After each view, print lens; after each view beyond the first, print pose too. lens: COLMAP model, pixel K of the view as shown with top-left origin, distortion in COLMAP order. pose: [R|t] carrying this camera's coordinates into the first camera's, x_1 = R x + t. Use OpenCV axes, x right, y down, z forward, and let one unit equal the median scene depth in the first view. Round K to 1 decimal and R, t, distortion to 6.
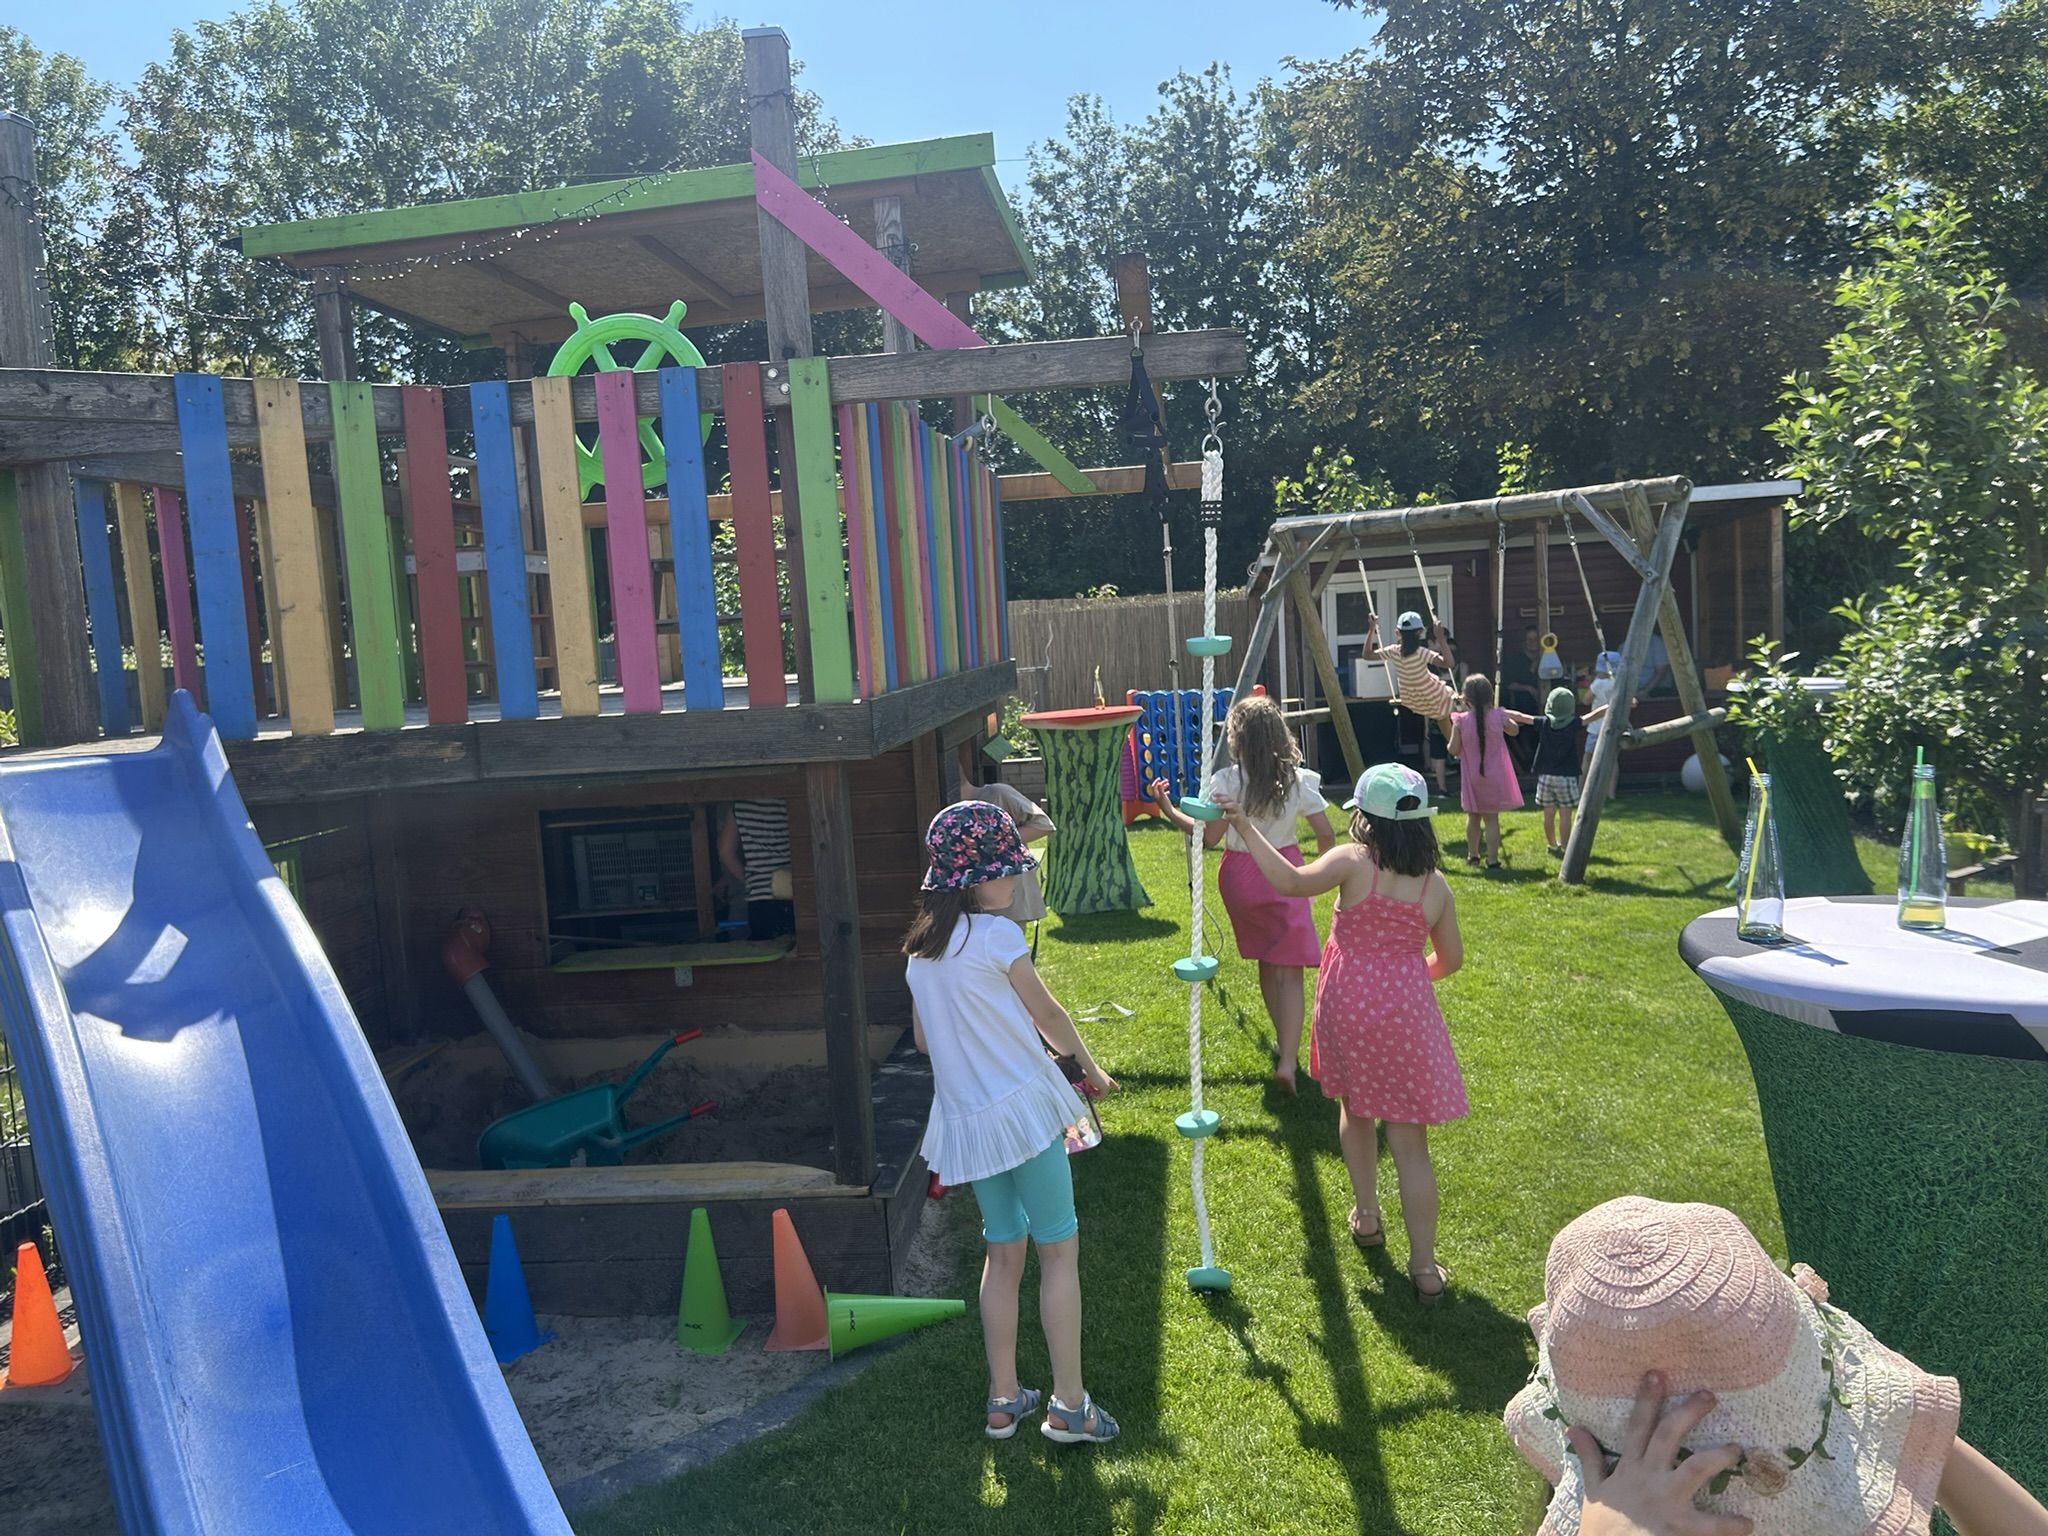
lens RADIAL K [[1546.7, 0, 1020.6], [0, 1546.7, 770.2], [0, 0, 1]] dist [0.044466, -0.055700]
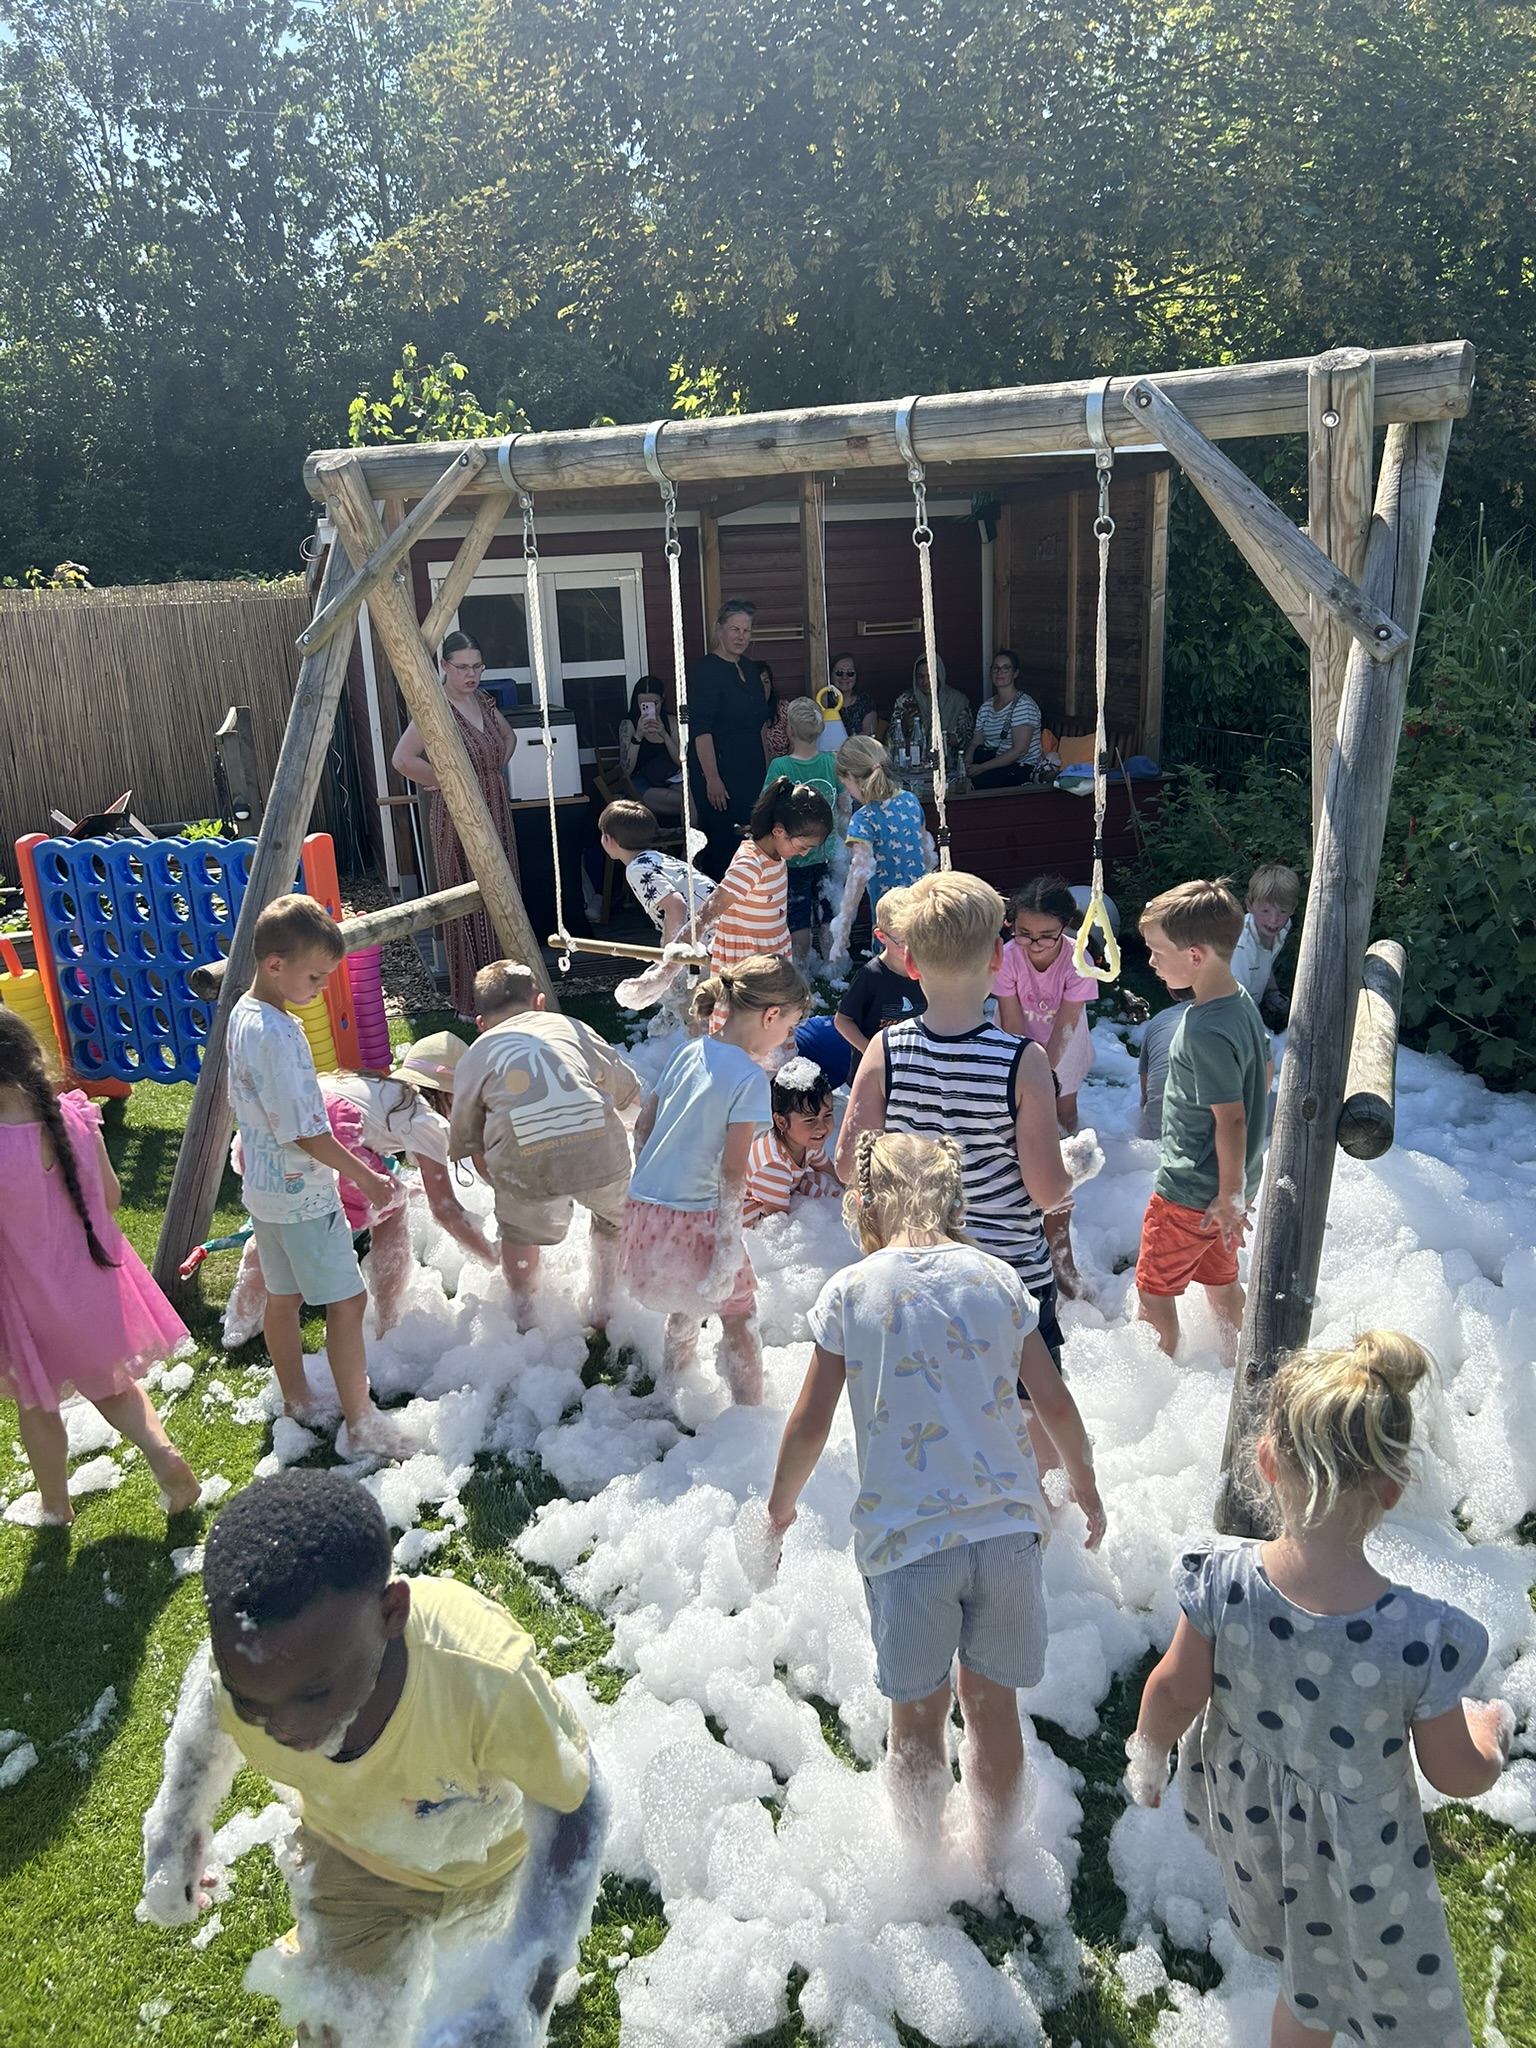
lens RADIAL K [[1546.7, 0, 776.7], [0, 1546.7, 1015.7], [0, 0, 1]] dist [0.044466, -0.055700]
pose [[0.917457, -0.092284, 0.386983, 0.031567], [0.025479, 0.984357, 0.174336, -0.025422], [-0.397017, -0.150086, 0.905457, 0.175547]]
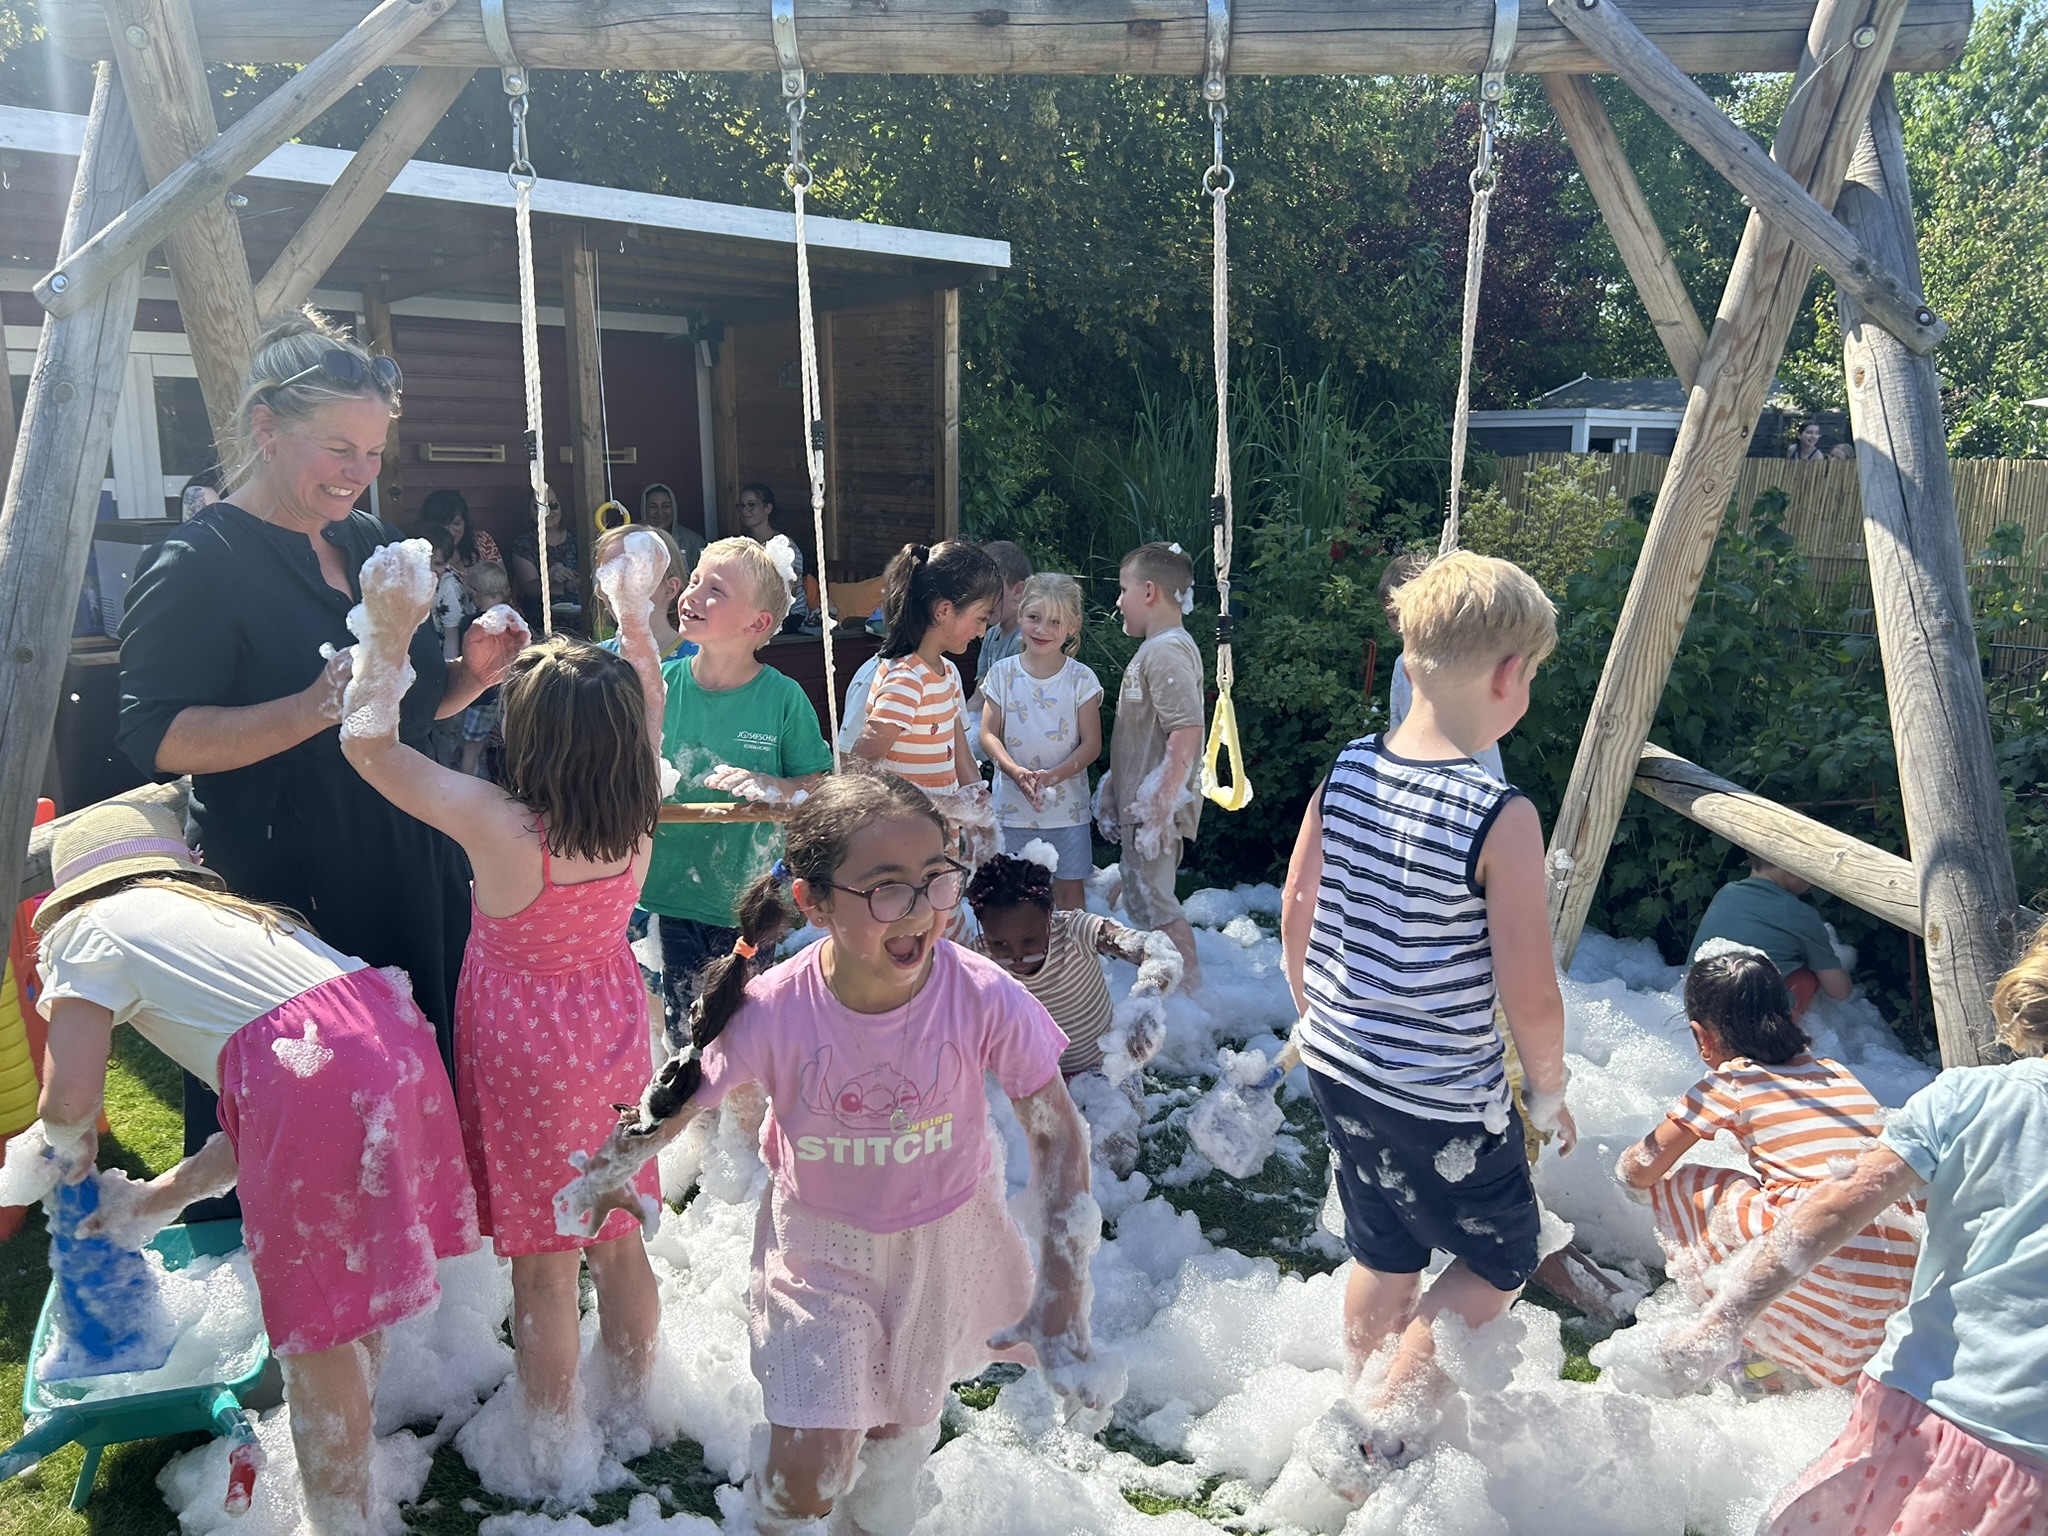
lens RADIAL K [[1546.7, 0, 1033.7], [0, 1546.7, 762.5], [0, 0, 1]] dist [0.044466, -0.055700]
pose [[0.629391, -0.089068, 0.771968, 0.019654], [0.028252, 0.995376, 0.091810, -0.018362], [-0.776575, -0.035975, 0.628997, 0.231733]]
